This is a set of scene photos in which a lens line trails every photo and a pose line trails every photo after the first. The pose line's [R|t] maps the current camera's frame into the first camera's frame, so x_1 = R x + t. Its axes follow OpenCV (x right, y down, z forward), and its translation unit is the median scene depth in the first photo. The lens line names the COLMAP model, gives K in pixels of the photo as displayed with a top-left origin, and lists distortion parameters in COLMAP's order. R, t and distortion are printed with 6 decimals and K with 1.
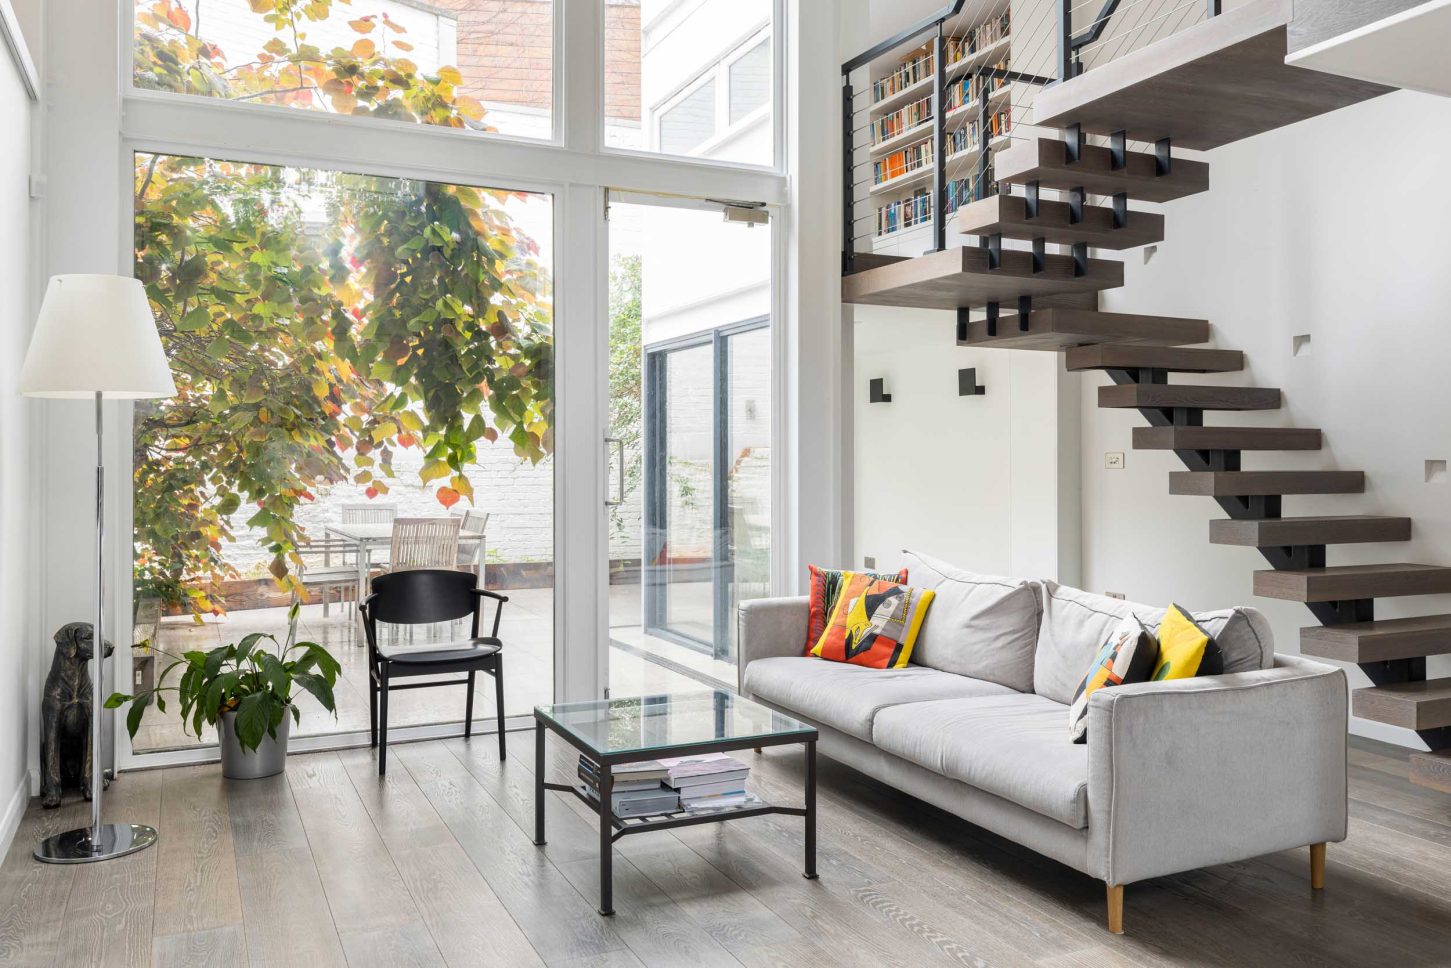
lens RADIAL K [[1170.2, 0, 729.2], [0, 1170.2, 438.2], [0, 0, 1]] dist [0.004990, 0.001983]
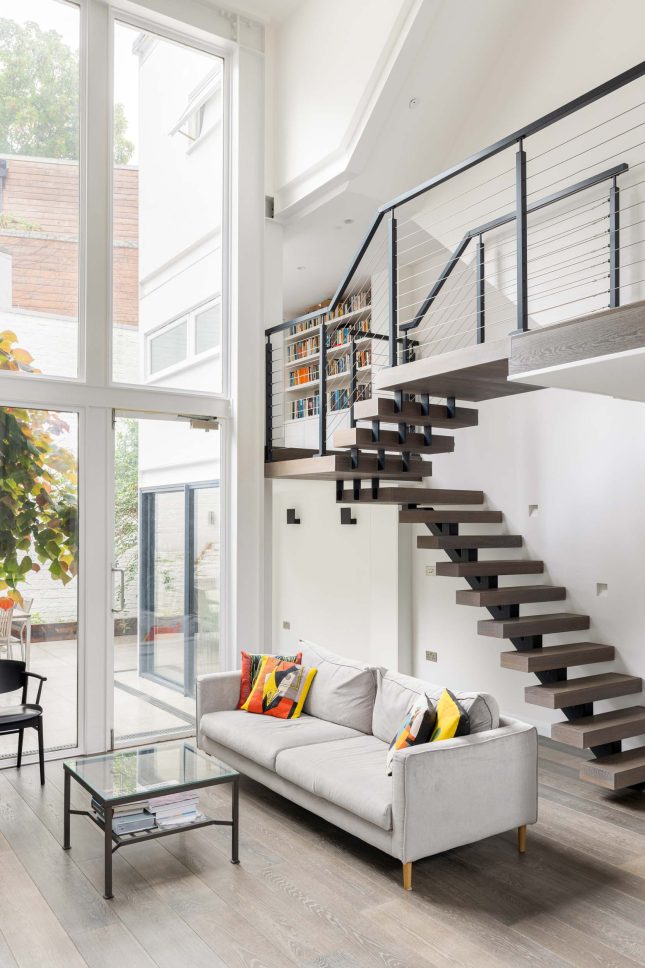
lens RADIAL K [[784.1, 0, 323.7], [0, 784.1, 504.0], [0, 0, 1]] dist [0.004059, 0.004182]
pose [[0.988313, 0.003611, 0.152393, 0.015379], [-0.002474, 0.999968, -0.007646, -0.088881], [-0.152416, 0.007179, 0.988290, -0.089364]]
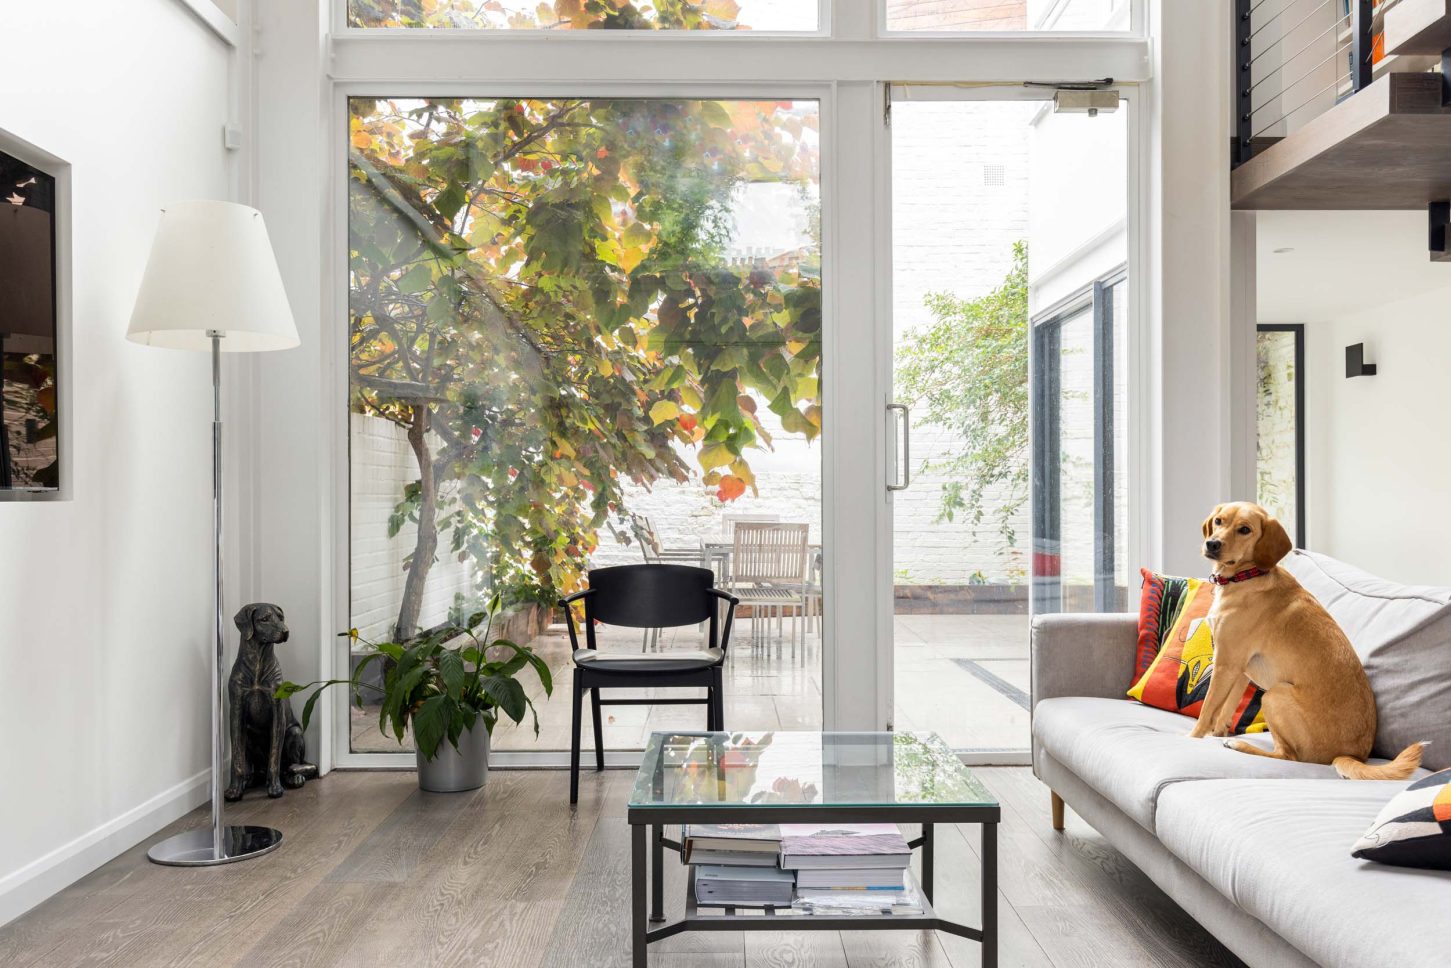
lens RADIAL K [[1194.7, 0, 725.5], [0, 1194.7, 484.0], [0, 0, 1]] dist [0.005574, 0.005341]
pose [[0.908171, -0.005262, -0.418566, 0.145190], [0.008586, 0.999945, 0.006059, 0.052900], [0.418511, -0.009096, 0.908166, 0.259814]]
